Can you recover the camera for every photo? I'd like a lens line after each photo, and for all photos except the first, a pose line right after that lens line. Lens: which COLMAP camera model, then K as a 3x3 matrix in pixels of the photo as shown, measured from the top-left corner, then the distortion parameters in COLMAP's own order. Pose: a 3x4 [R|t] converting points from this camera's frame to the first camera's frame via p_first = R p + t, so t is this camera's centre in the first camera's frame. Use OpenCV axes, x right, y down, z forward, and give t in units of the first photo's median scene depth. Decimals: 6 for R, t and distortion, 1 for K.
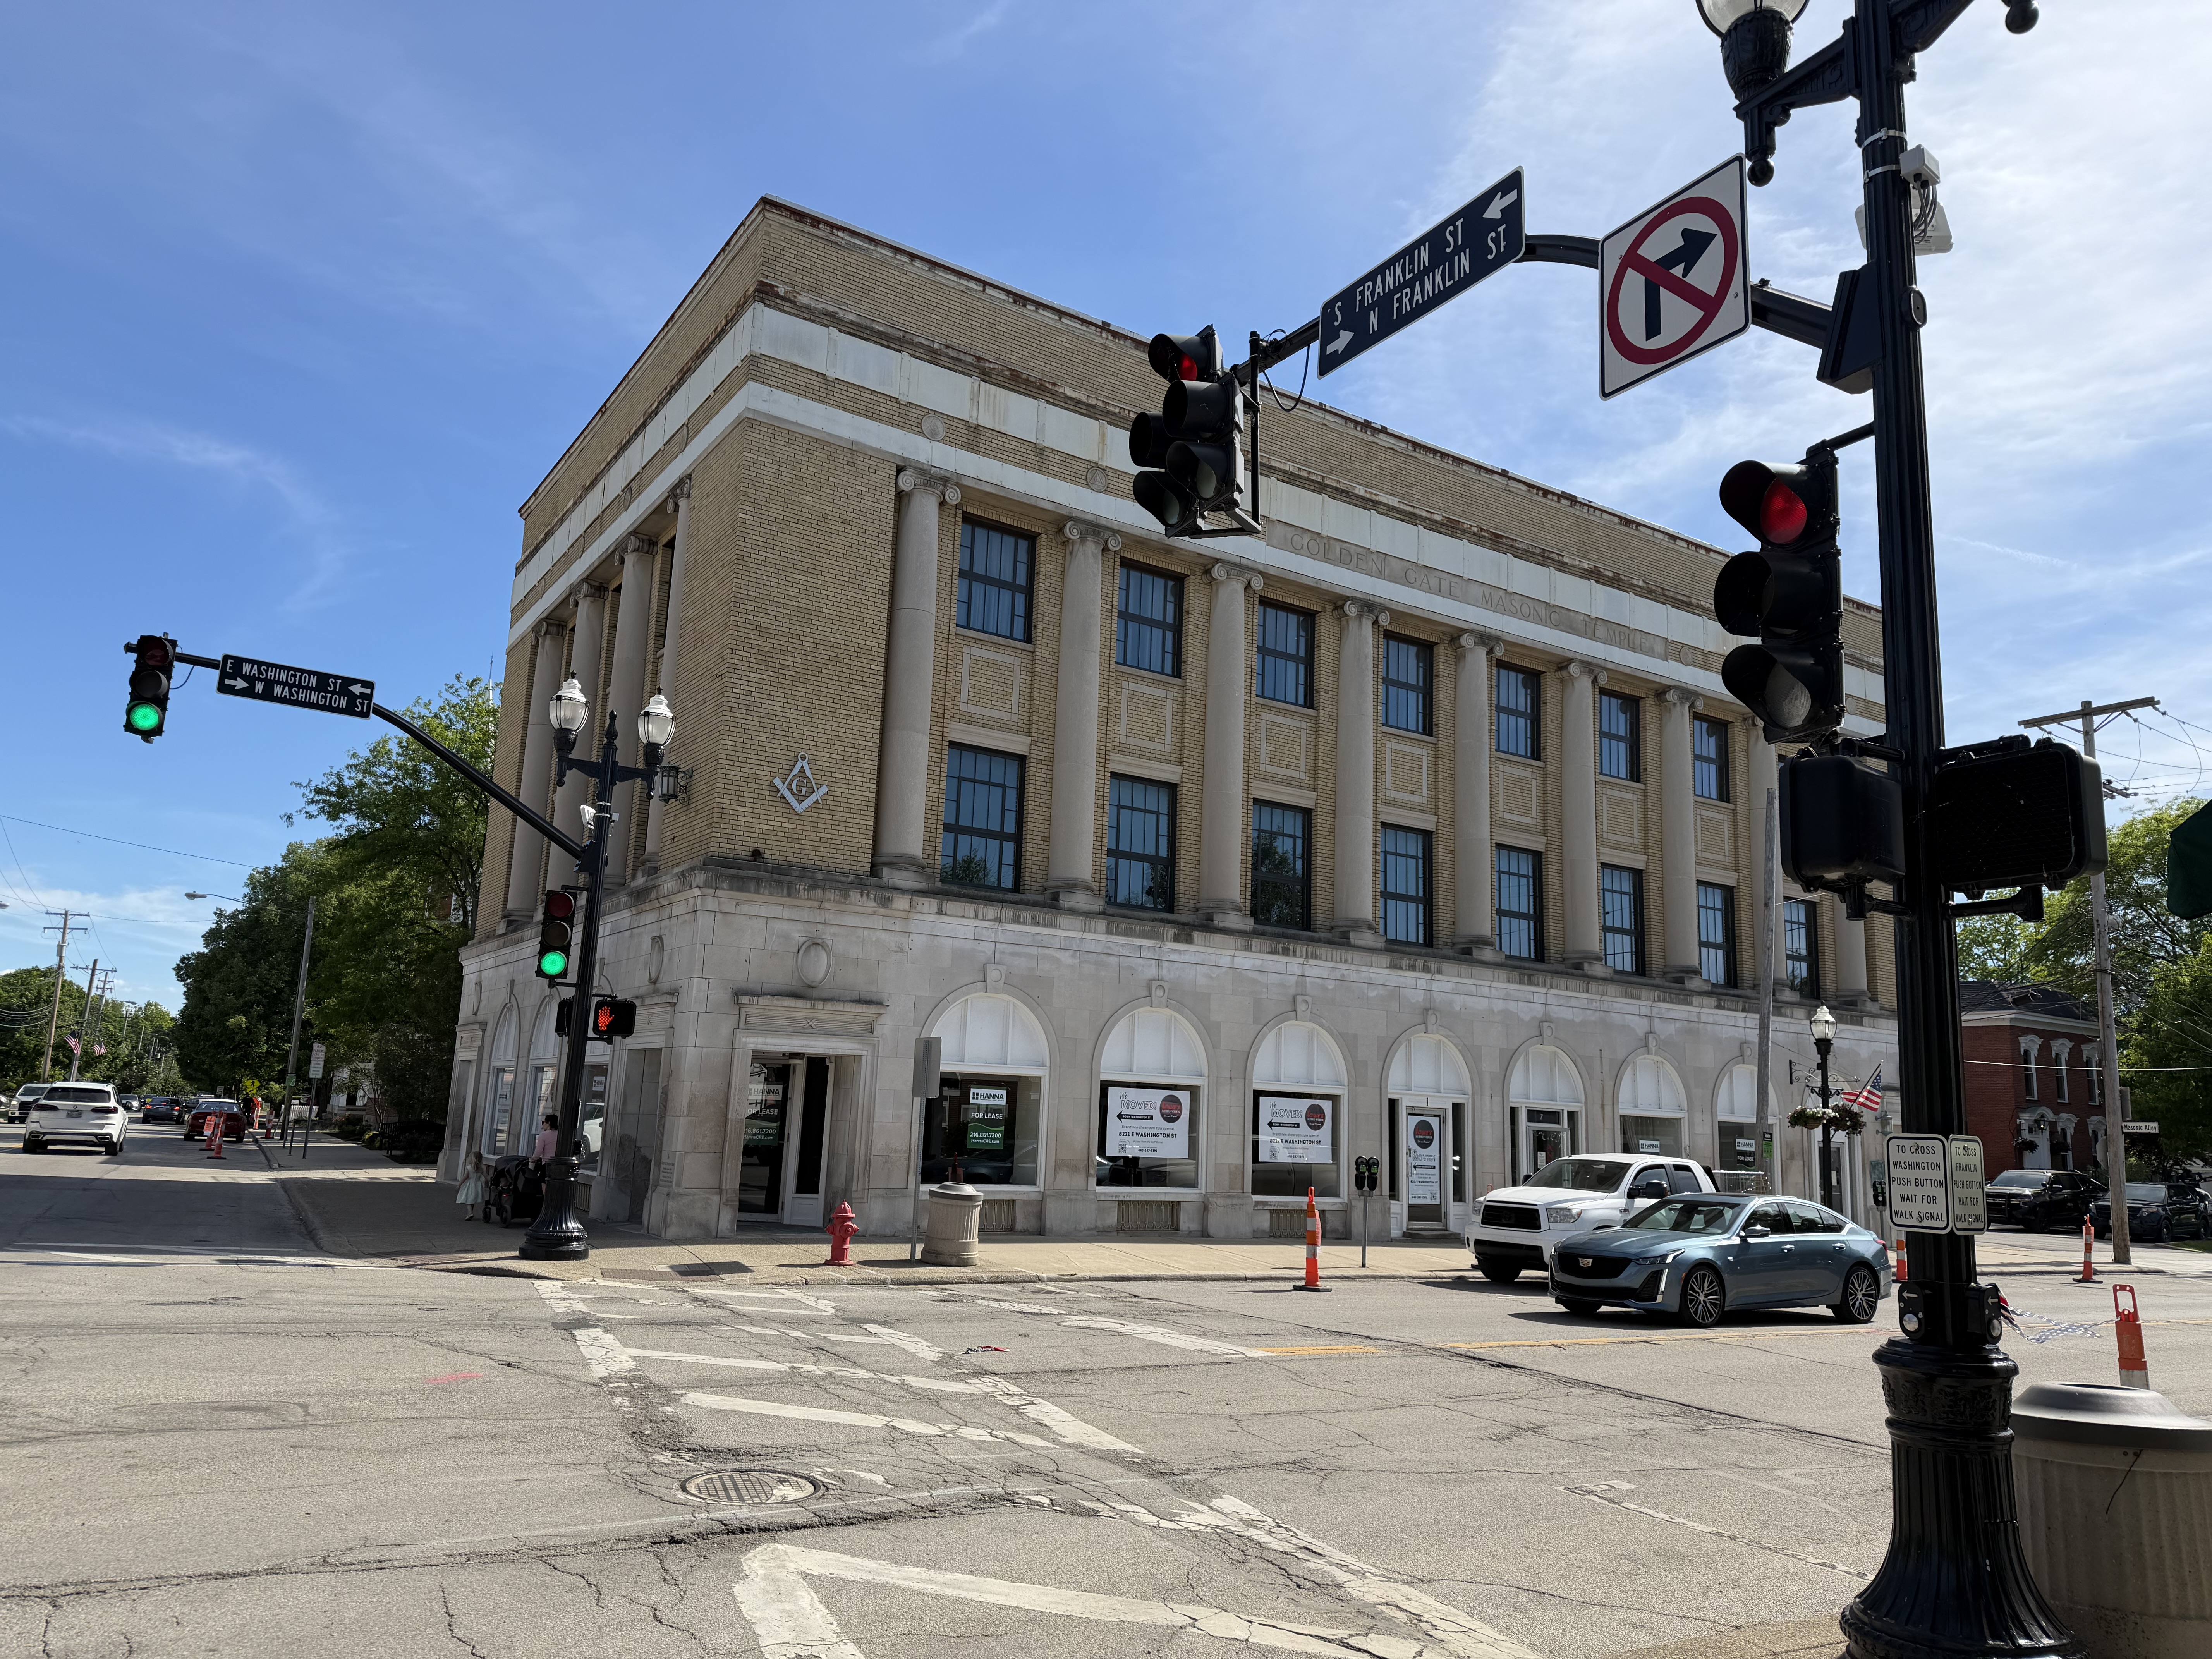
lens RADIAL K [[1537.2, 0, 1106.0], [0, 1537.2, 829.5], [0, 0, 1]] dist [0.157606, -0.267208]
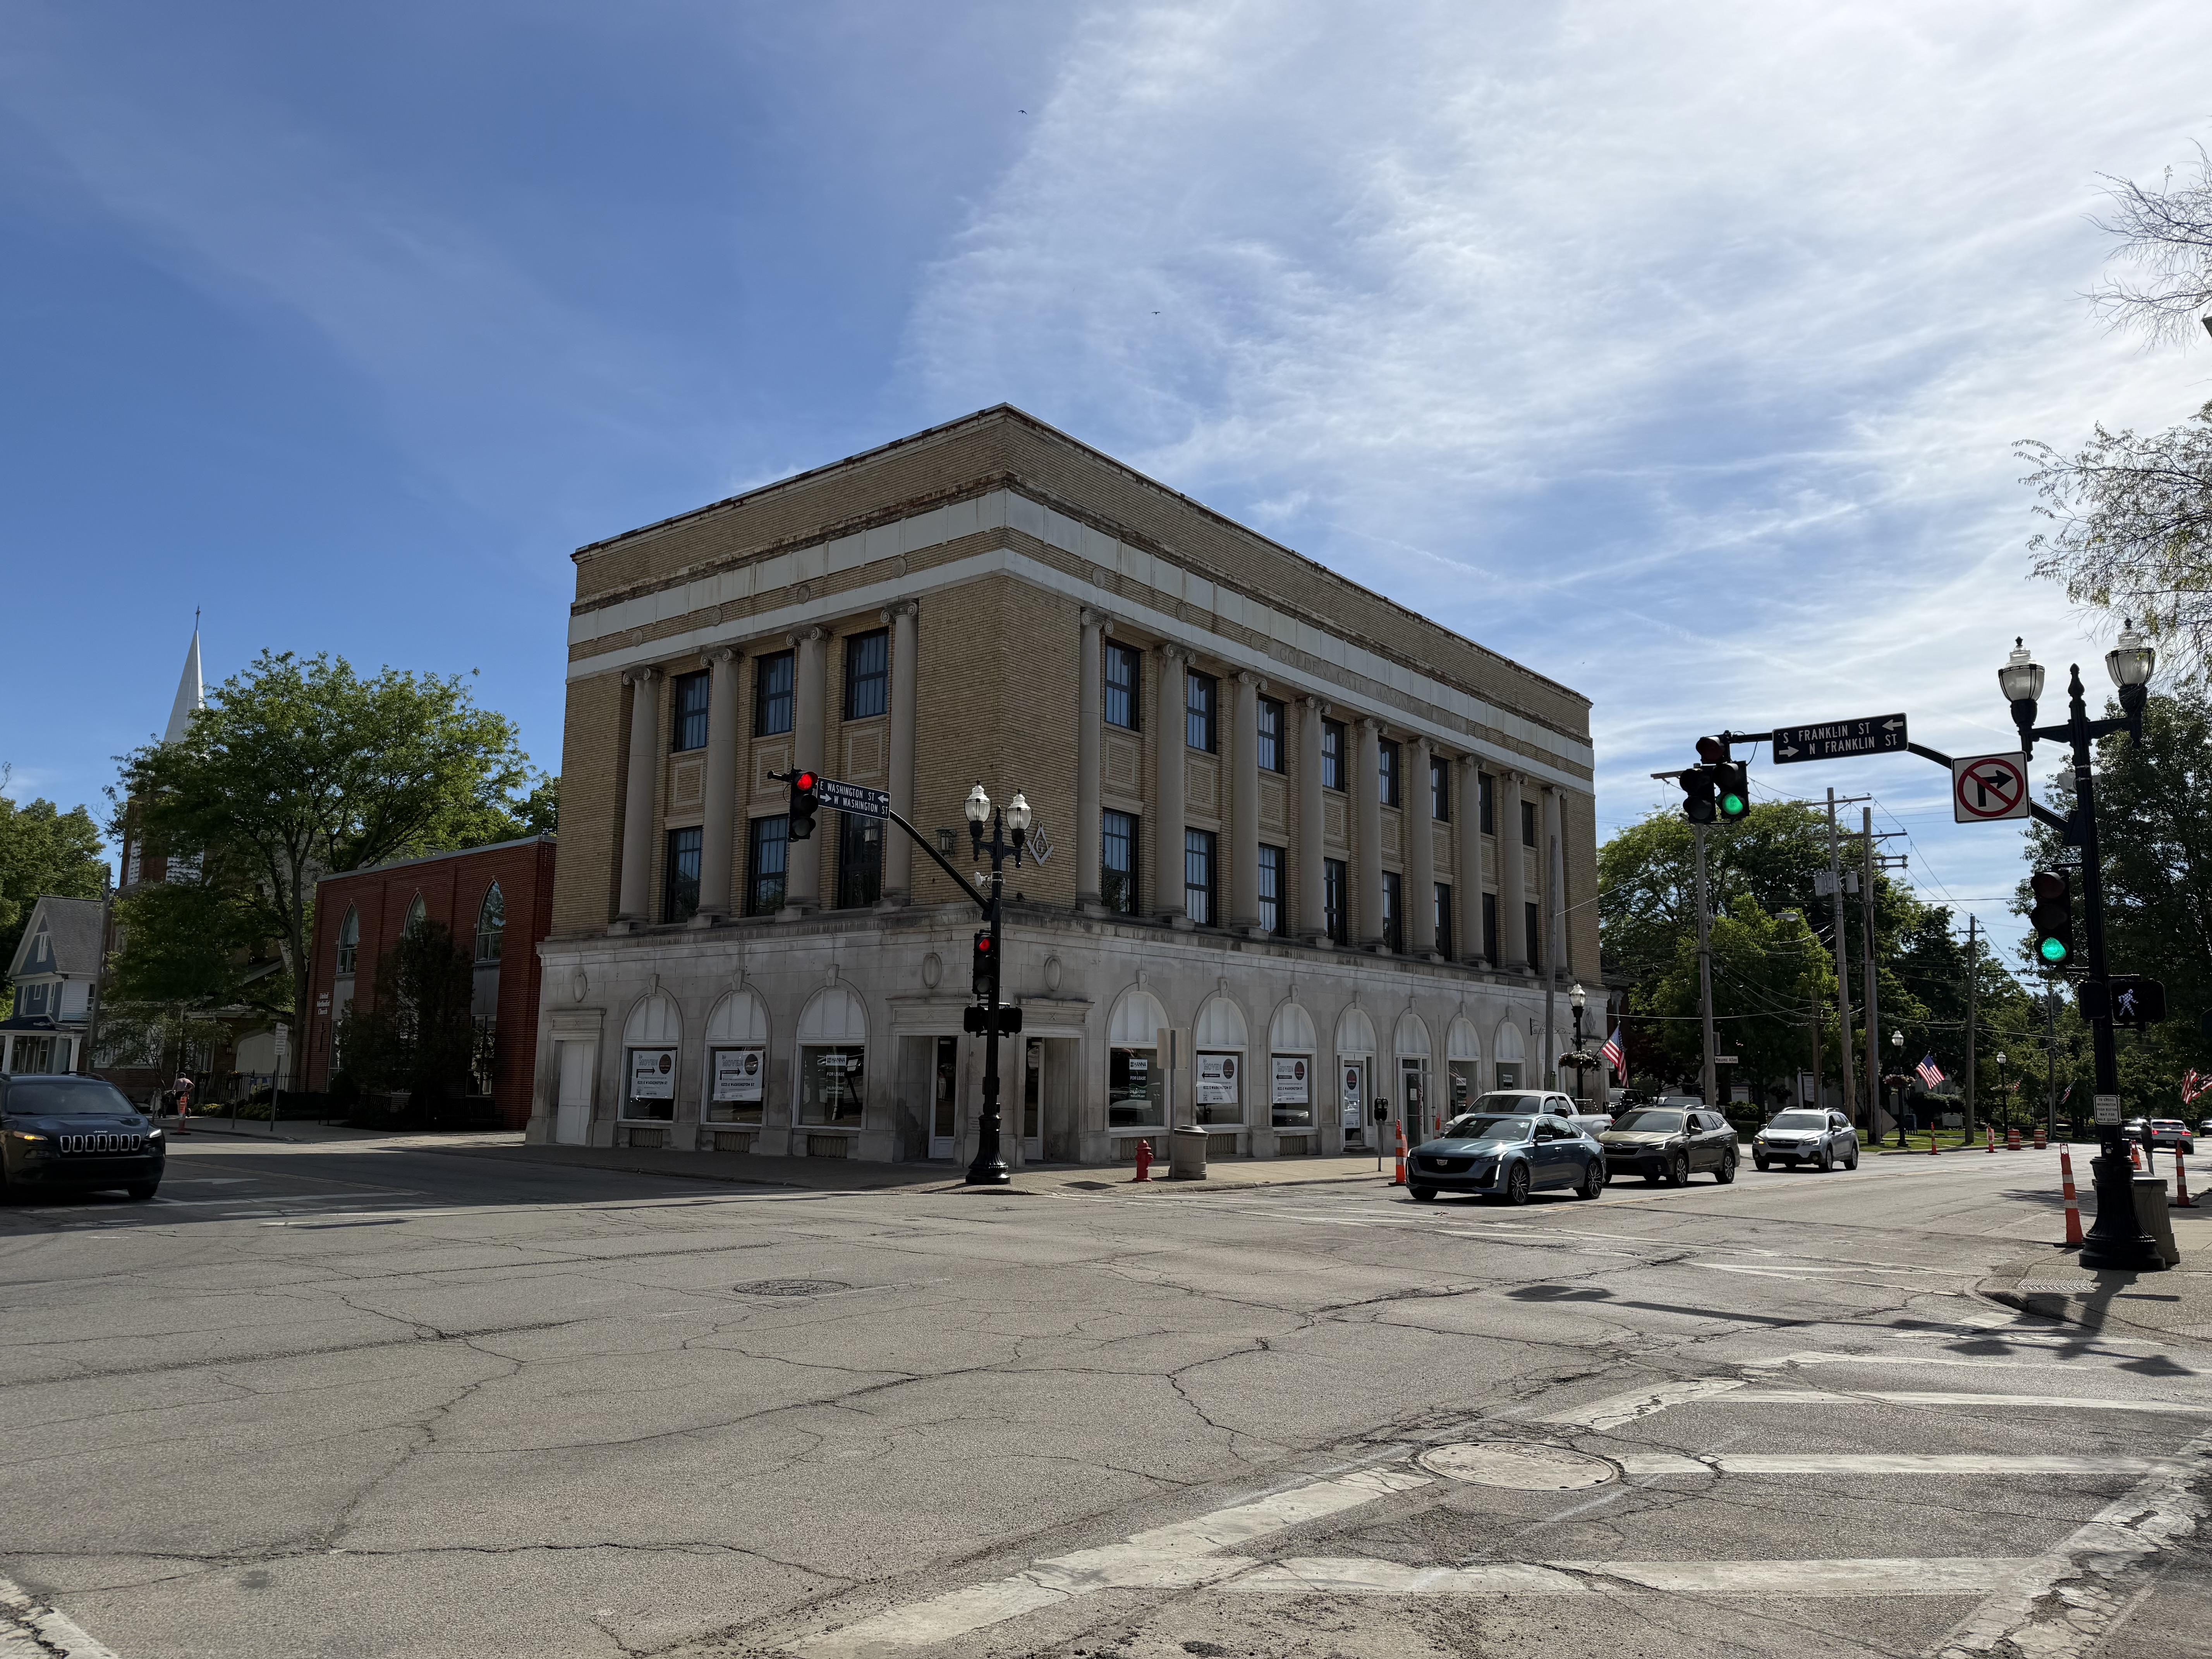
lens RADIAL K [[1537.2, 0, 1106.0], [0, 1537.2, 829.5], [0, 0, 1]] dist [0.157606, -0.267208]
pose [[0.950107, 0.020506, 0.311251, -0.503579], [-0.033150, 0.998824, 0.035387, -0.082561], [-0.310159, -0.043940, 0.949669, -0.290758]]
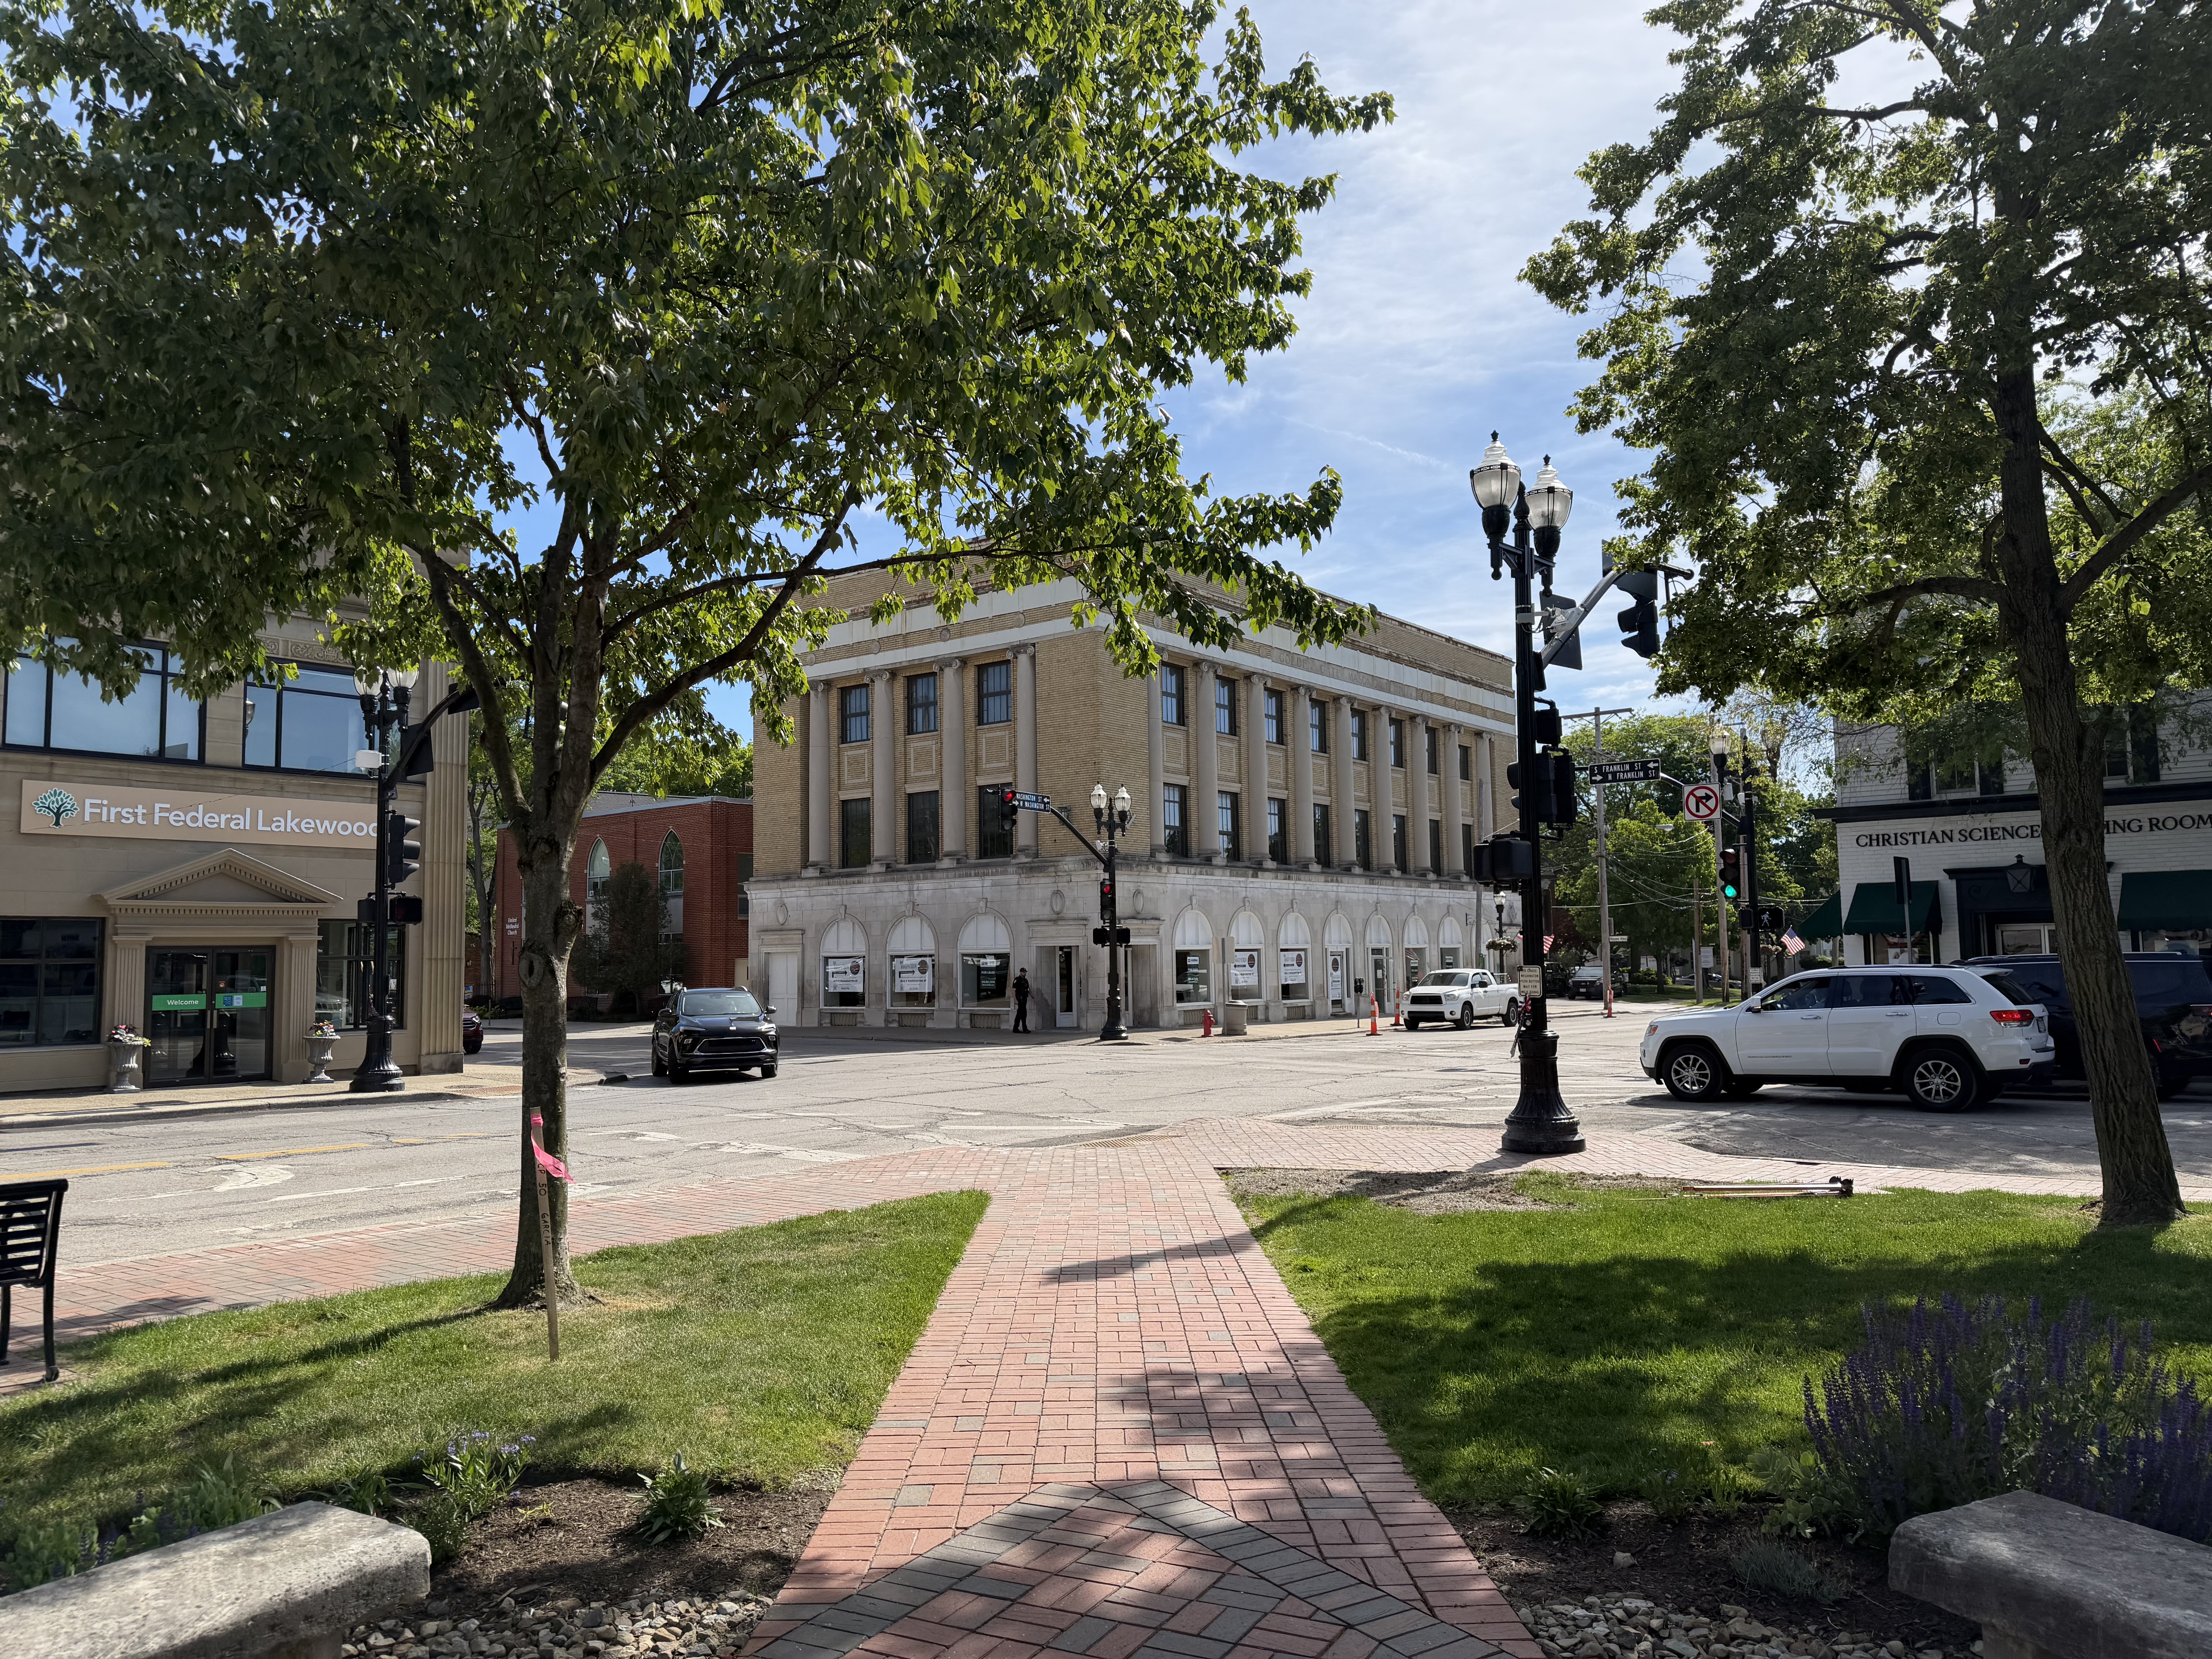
lens RADIAL K [[1537.2, 0, 1106.0], [0, 1537.2, 829.5], [0, 0, 1]] dist [0.157606, -0.267208]
pose [[0.940705, -0.027744, 0.338088, -0.800865], [-0.009567, 0.994084, 0.108196, -0.201310], [-0.339090, -0.105015, 0.934874, -0.780534]]
